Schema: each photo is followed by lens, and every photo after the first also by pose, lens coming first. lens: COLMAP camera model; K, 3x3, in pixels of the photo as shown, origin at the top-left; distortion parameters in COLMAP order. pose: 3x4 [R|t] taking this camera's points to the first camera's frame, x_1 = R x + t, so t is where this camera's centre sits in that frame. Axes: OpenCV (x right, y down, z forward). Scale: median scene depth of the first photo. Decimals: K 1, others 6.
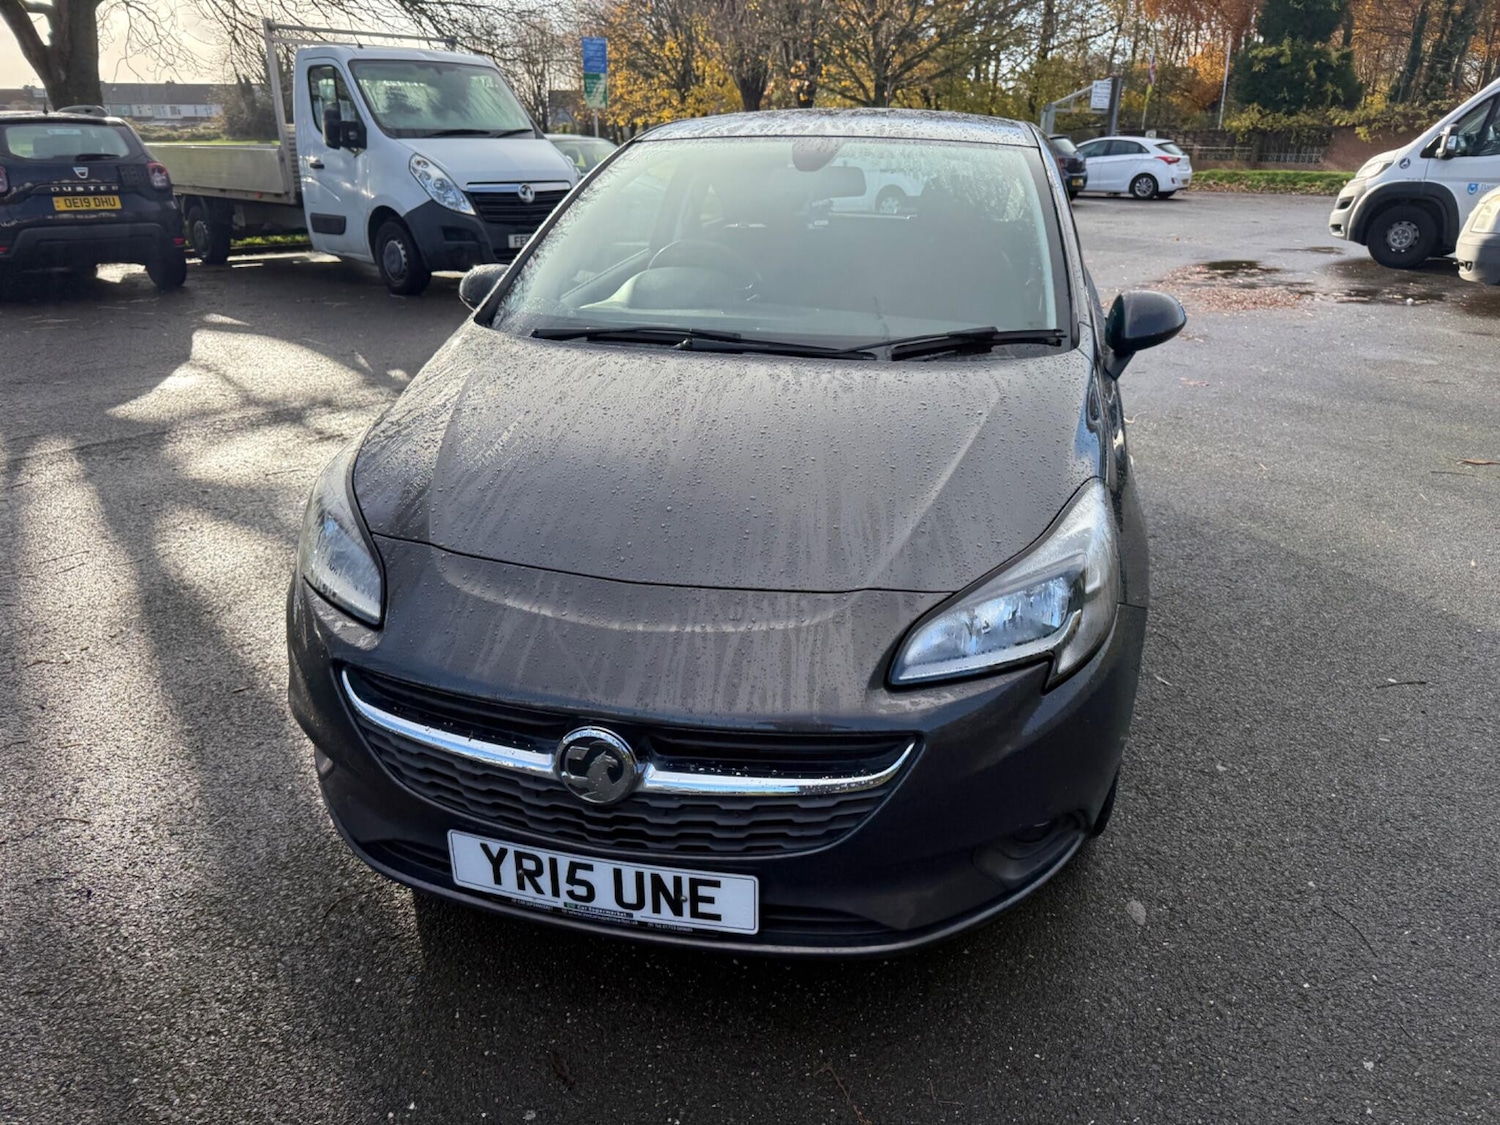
lens RADIAL K [[1085.9, 0, 760.2], [0, 1085.9, 559.7], [0, 0, 1]] dist [0.024477, -0.024372]
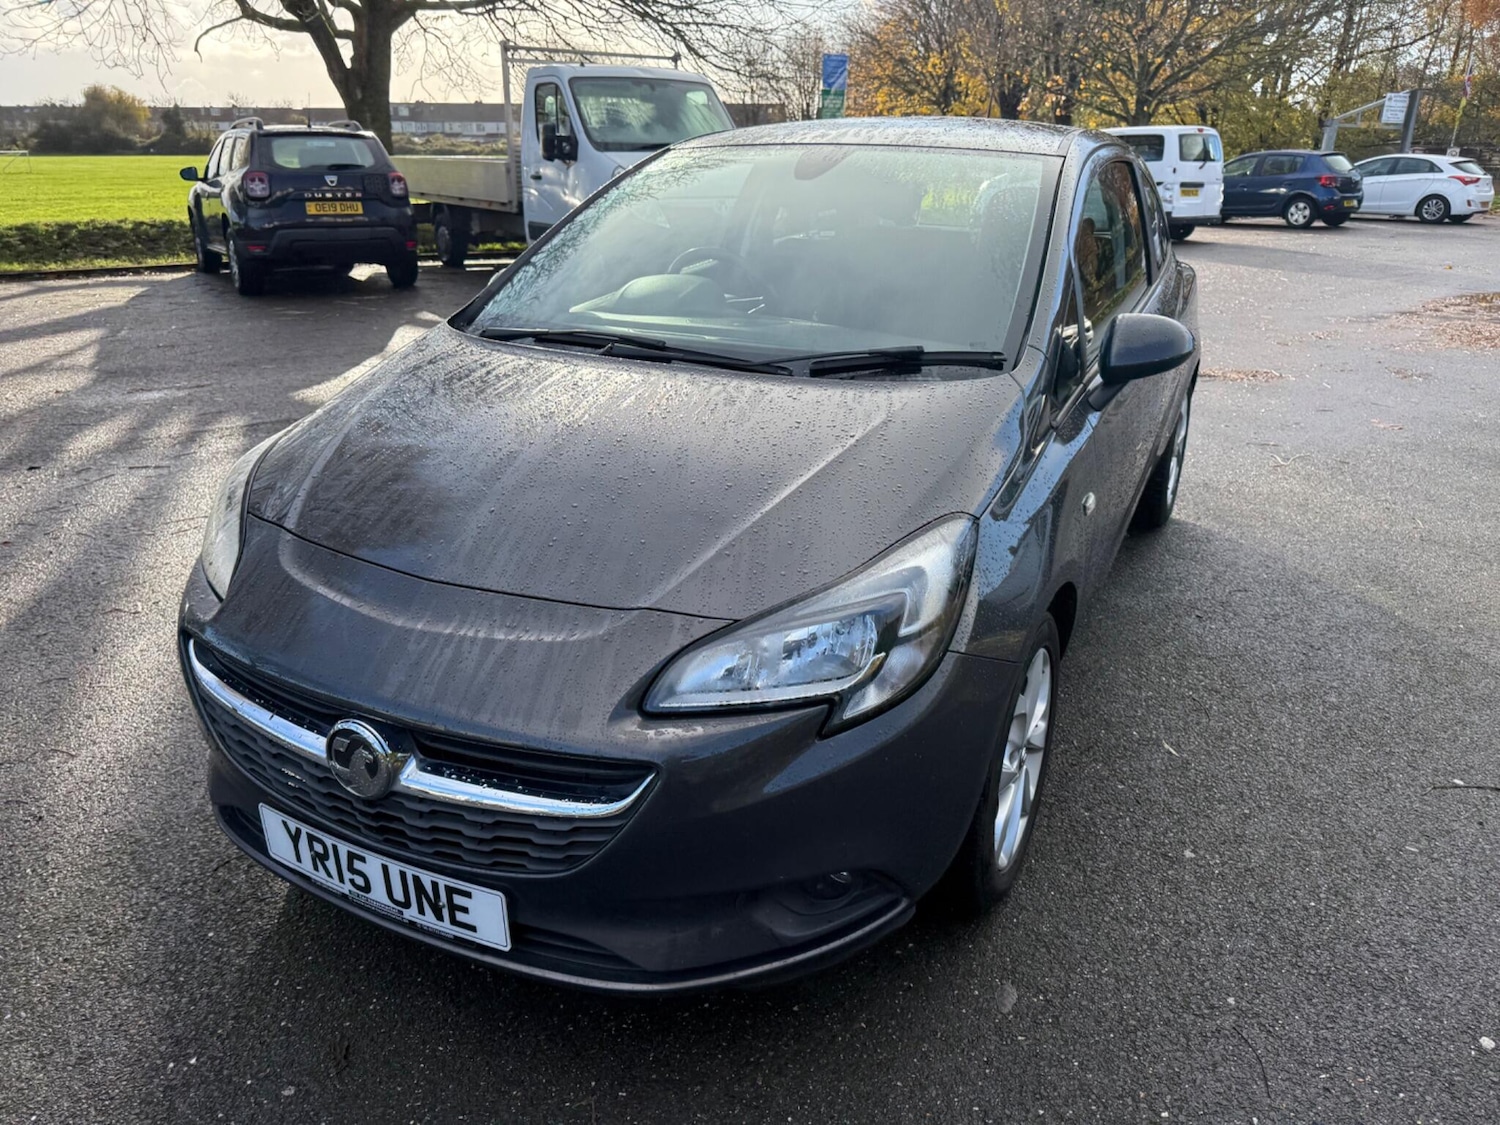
lens RADIAL K [[1085.9, 0, 760.2], [0, 1085.9, 559.7], [0, 0, 1]] dist [0.024477, -0.024372]
pose [[0.973321, 0.084403, -0.213362, 0.071553], [-0.087190, 0.996185, -0.003669, -0.003882], [0.212238, 0.022175, 0.976966, 0.015820]]
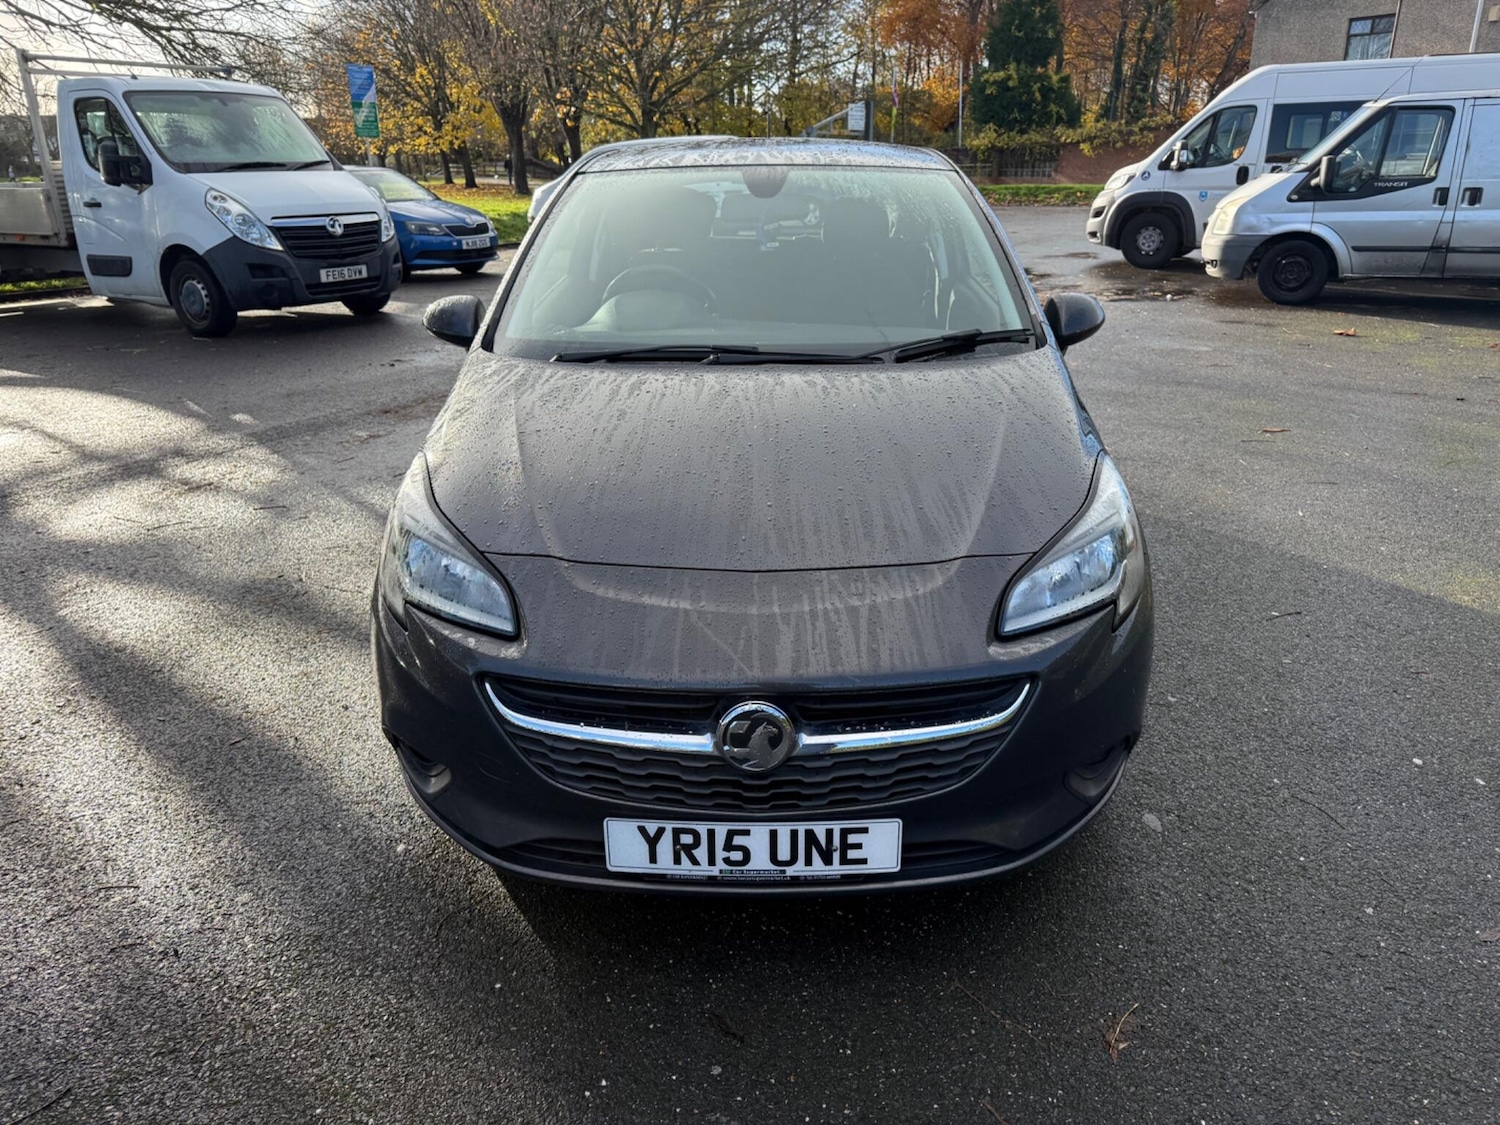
lens RADIAL K [[1085.9, 0, 760.2], [0, 1085.9, 559.7], [0, 0, 1]] dist [0.024477, -0.024372]
pose [[0.977303, -0.090755, 0.191423, -0.059922], [0.094309, 0.995497, -0.009519, 0.003699], [-0.189697, 0.027356, 0.981461, -0.015858]]
